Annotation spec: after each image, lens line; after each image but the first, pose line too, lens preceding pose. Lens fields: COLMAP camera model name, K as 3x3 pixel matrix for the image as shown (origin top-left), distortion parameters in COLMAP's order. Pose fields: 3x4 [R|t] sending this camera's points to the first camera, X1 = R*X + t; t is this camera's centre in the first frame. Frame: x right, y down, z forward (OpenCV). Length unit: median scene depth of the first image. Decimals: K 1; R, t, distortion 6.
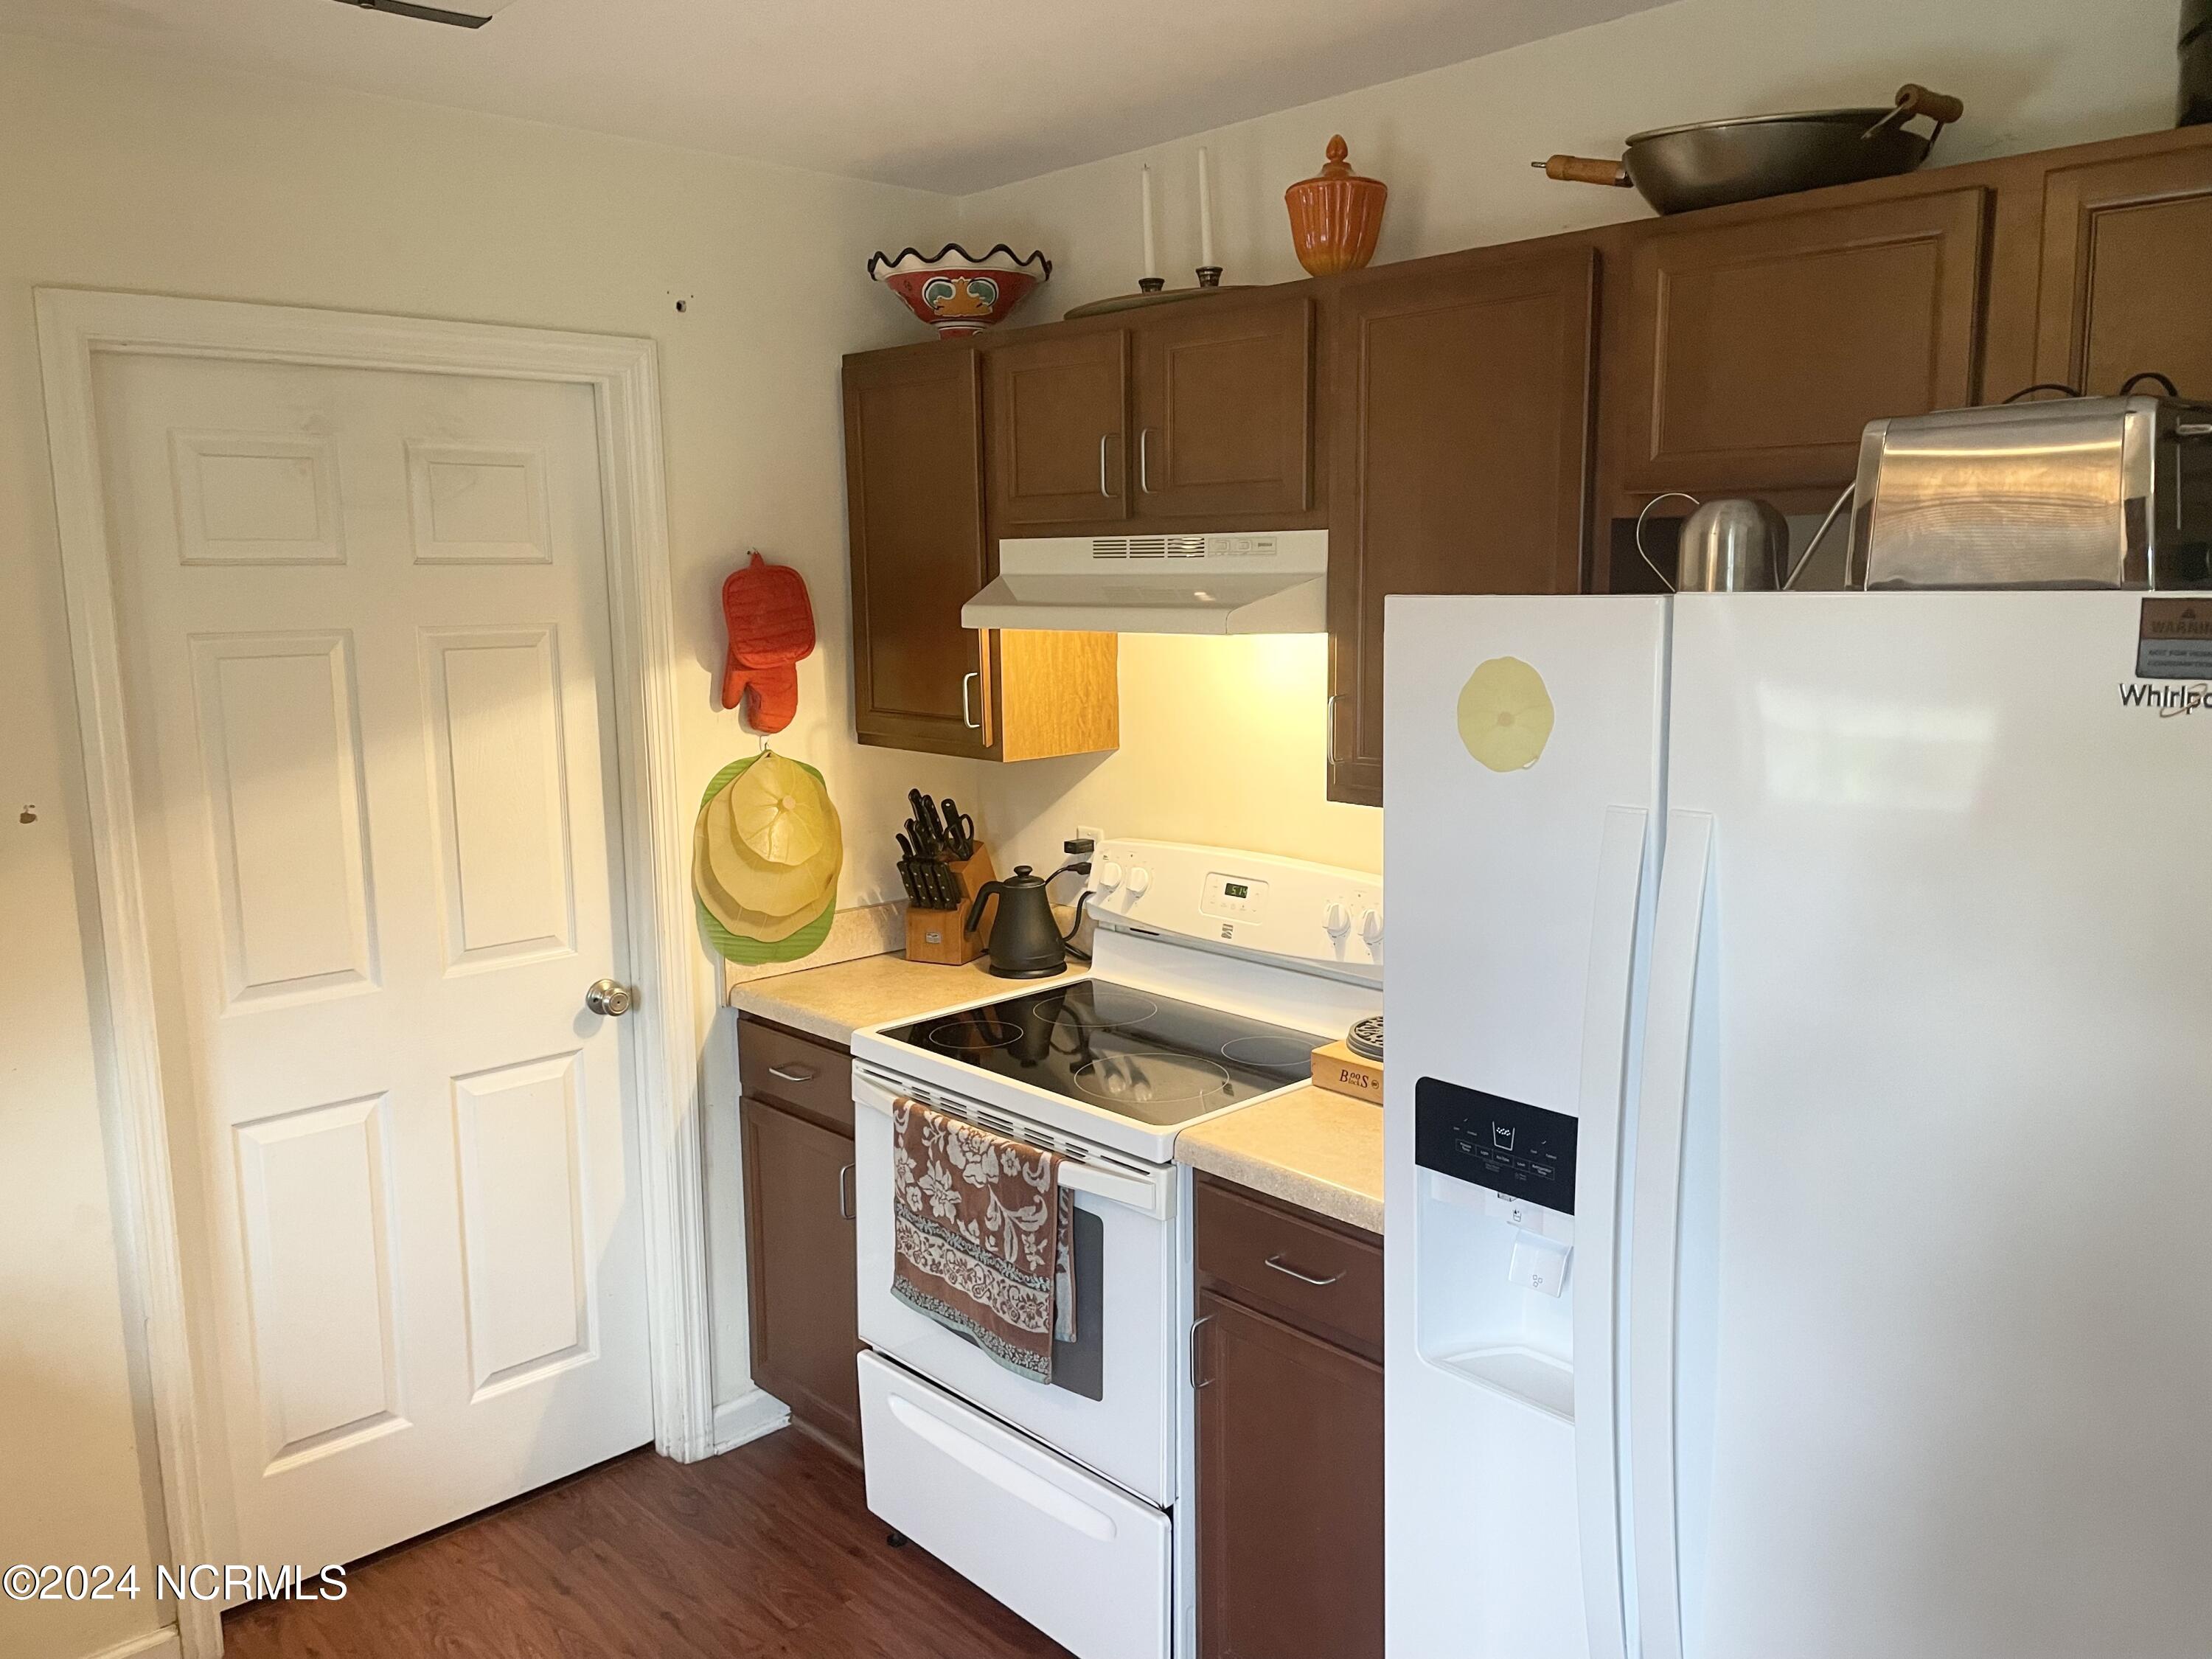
lens RADIAL K [[1678.9, 0, 1107.7], [0, 1678.9, 828.6], [0, 0, 1]] dist [0.084553, -0.104297]
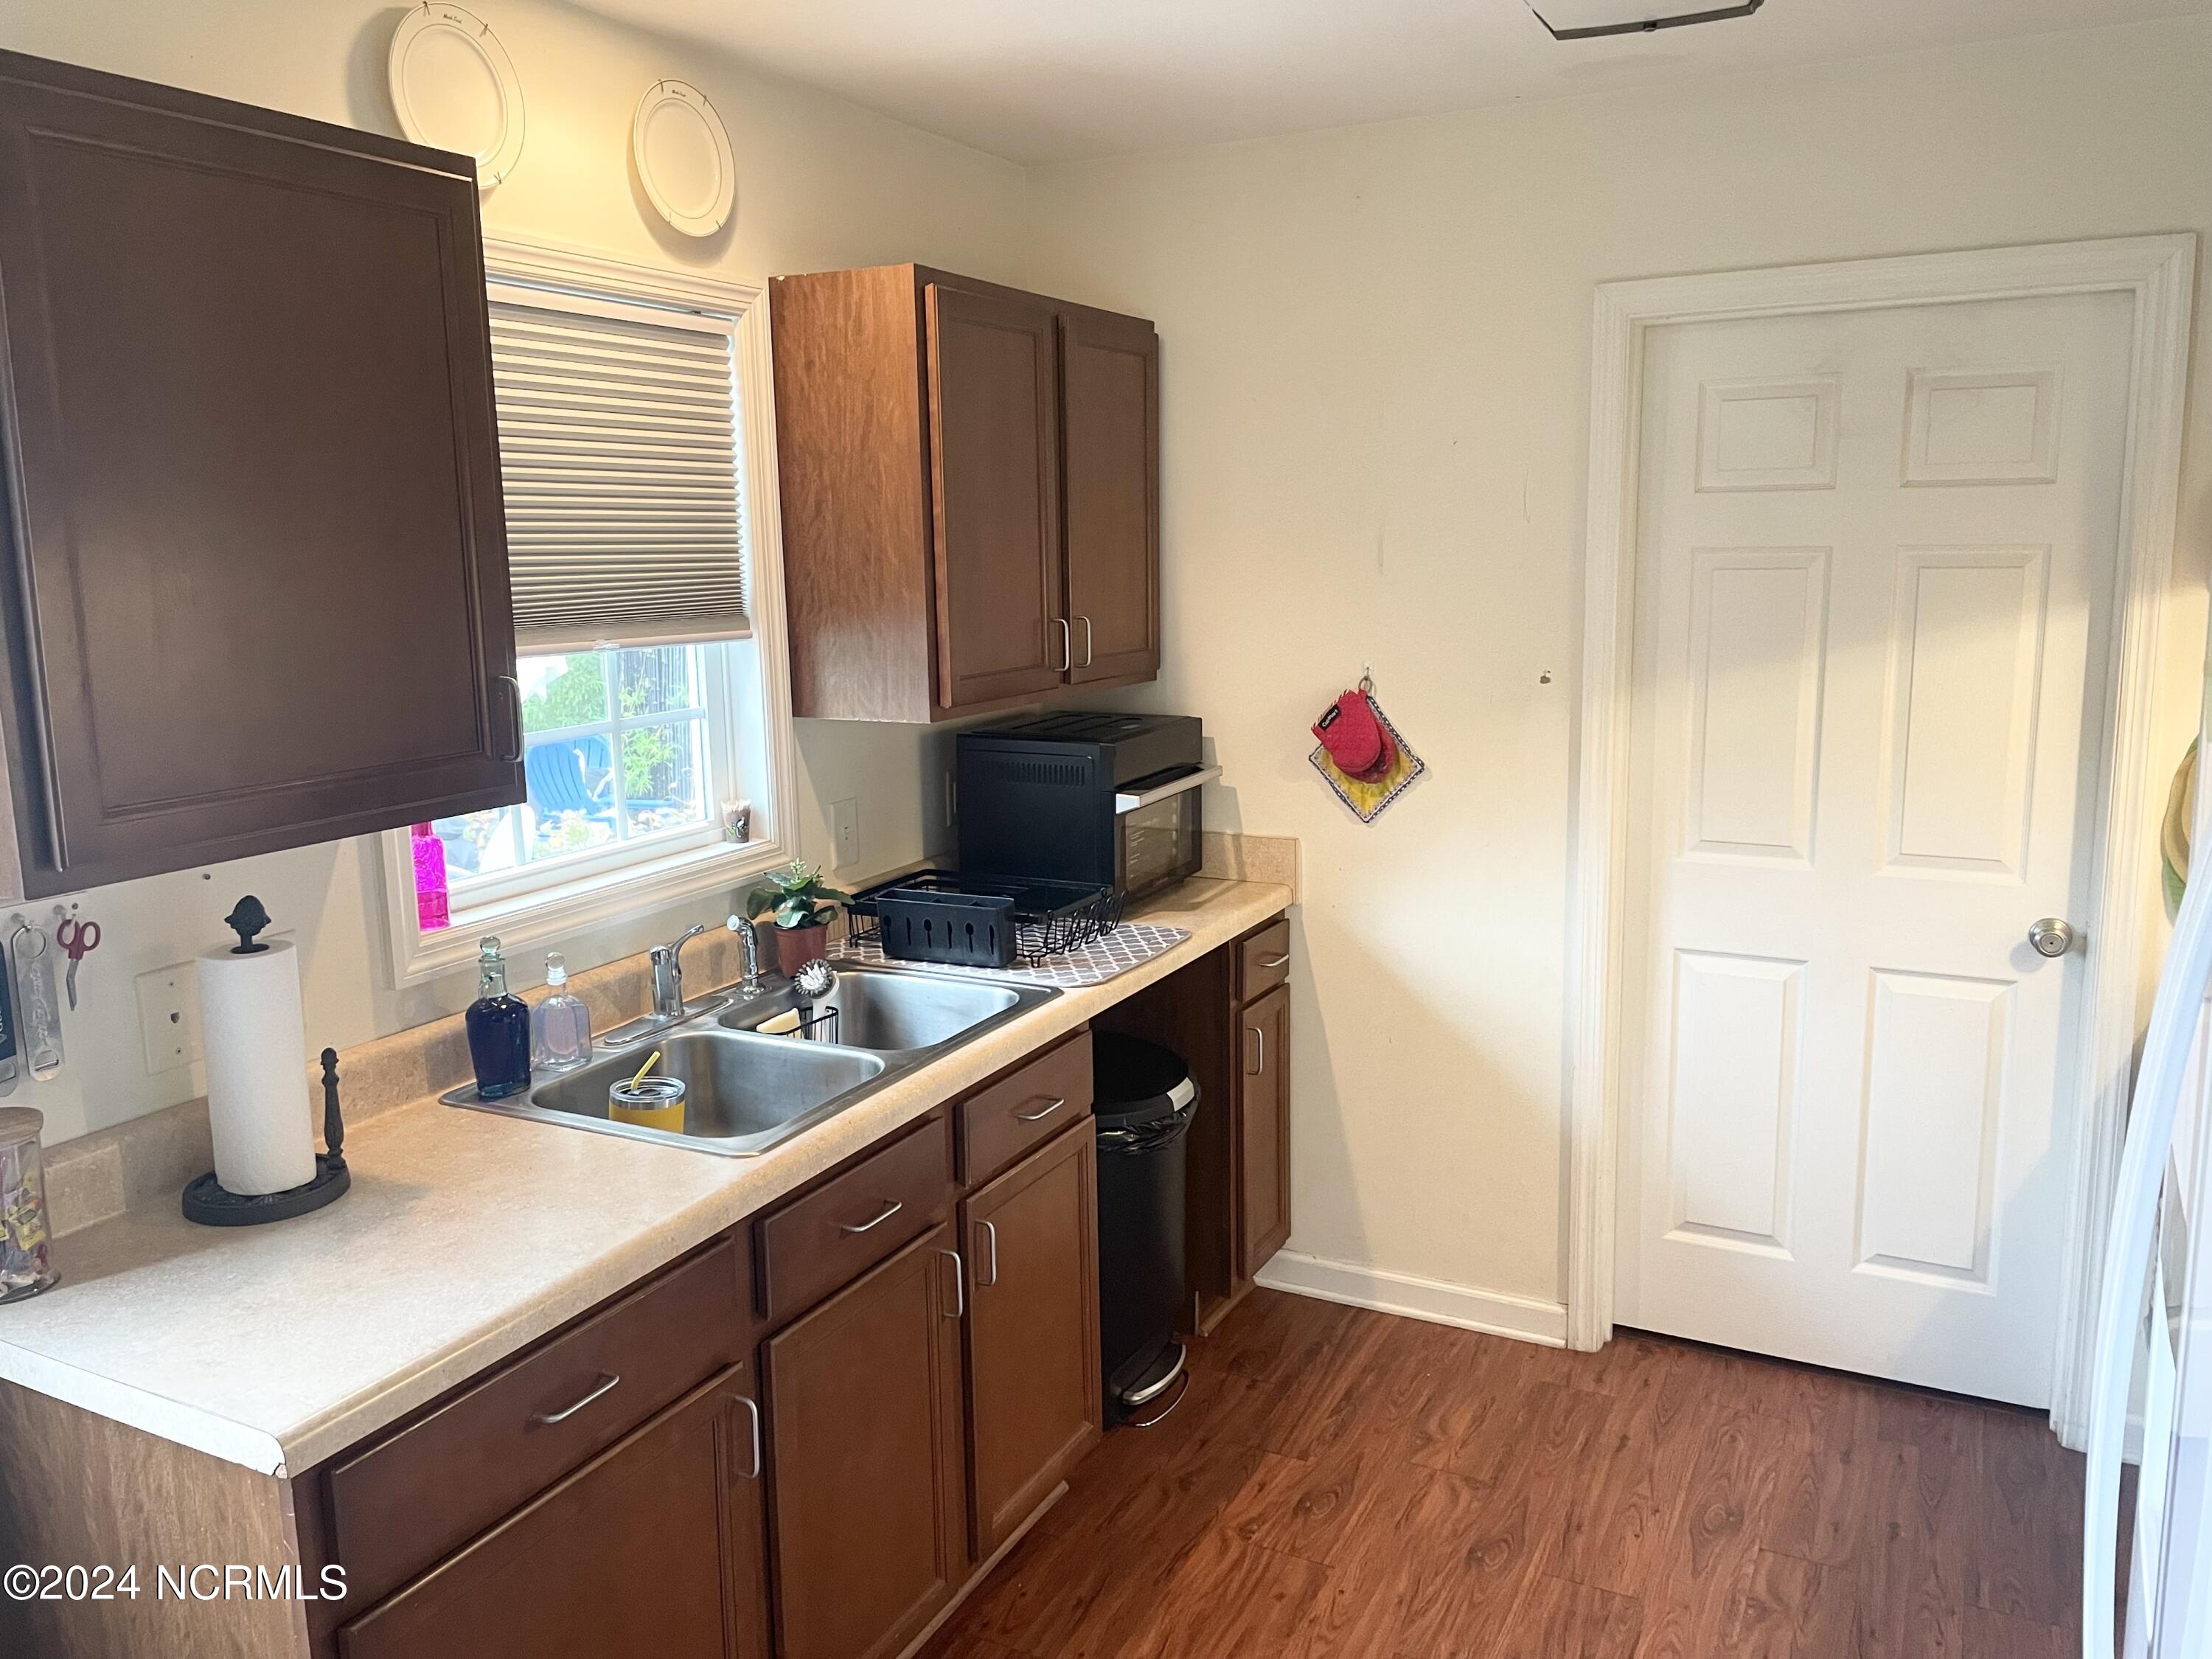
lens RADIAL K [[1678.9, 0, 1106.4], [0, 1678.9, 821.4], [0, 0, 1]] dist [0.084553, -0.104297]
pose [[0.330567, 0.164650, -0.929309, 0.449806], [-0.135547, 0.982739, 0.125901, -0.014632], [0.933998, 0.084347, 0.347178, 0.169354]]
